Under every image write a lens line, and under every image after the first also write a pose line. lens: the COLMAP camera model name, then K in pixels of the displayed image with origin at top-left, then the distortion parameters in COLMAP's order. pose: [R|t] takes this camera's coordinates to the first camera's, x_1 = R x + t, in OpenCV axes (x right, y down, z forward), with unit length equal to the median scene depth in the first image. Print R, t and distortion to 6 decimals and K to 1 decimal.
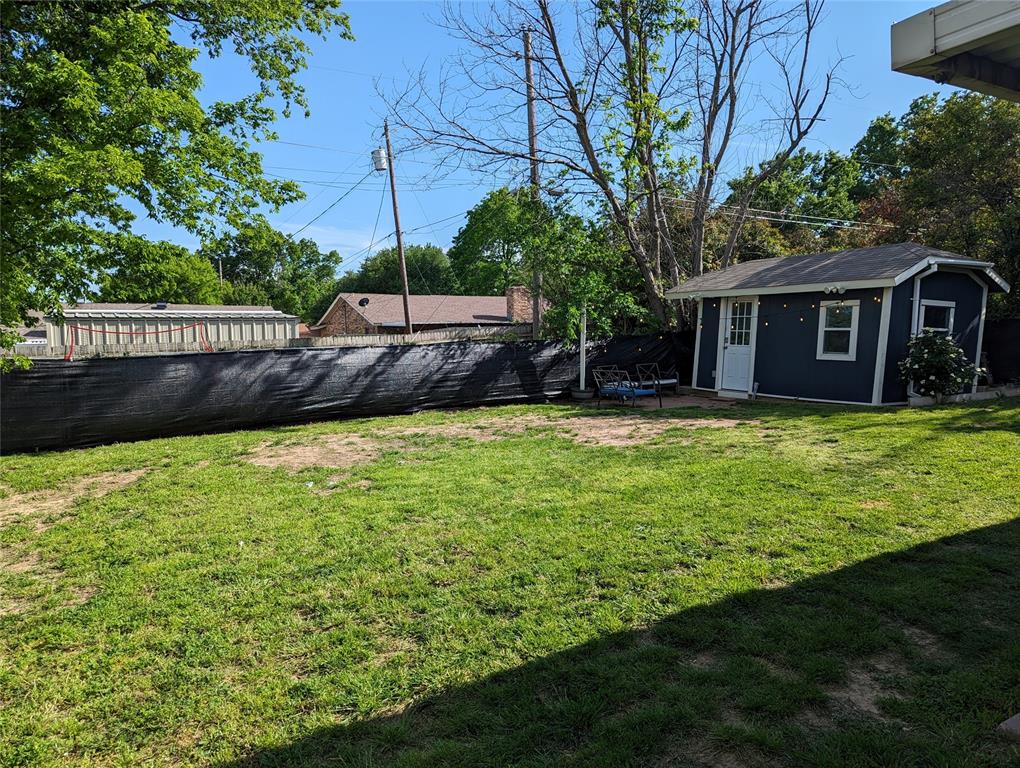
lens RADIAL K [[718.6, 0, 509.4], [0, 718.6, 388.7], [0, 0, 1]] dist [0.049102, -0.023703]
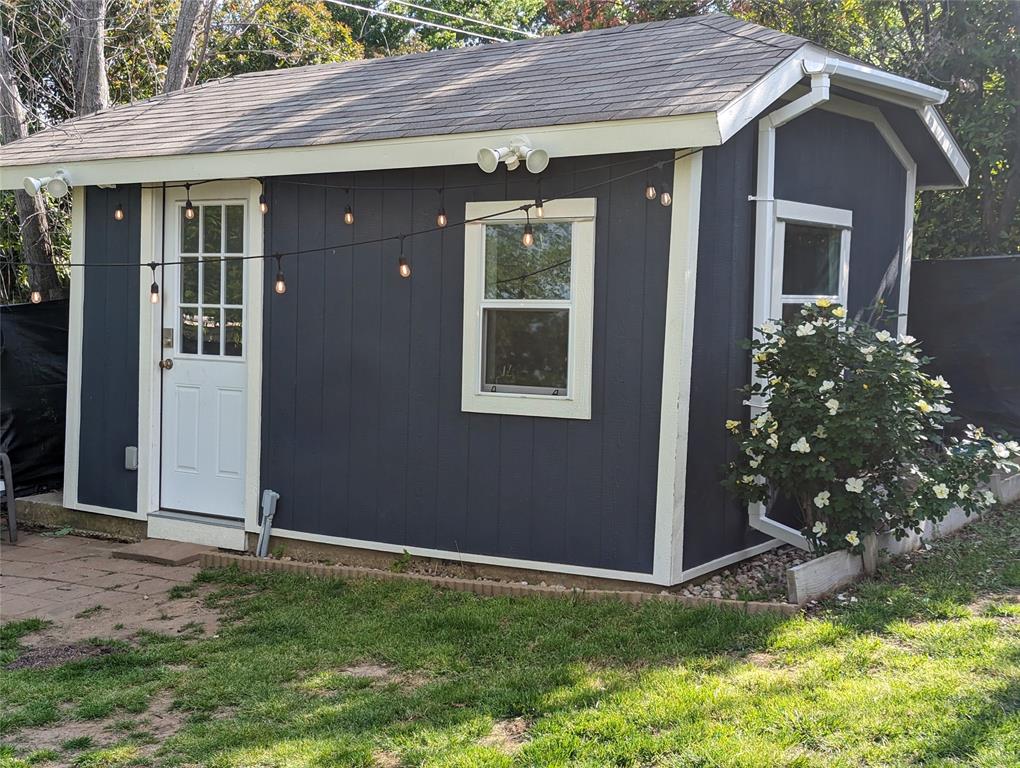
lens RADIAL K [[1432.8, 0, 510.8], [0, 1432.8, 384.6], [0, 0, 1]] dist [0.211031, 0.000000]
pose [[0.903455, -0.041038, 0.426714, 0.209699], [0.043213, 0.999055, 0.004590, -0.053711], [-0.426500, 0.014293, 0.904375, 0.502801]]
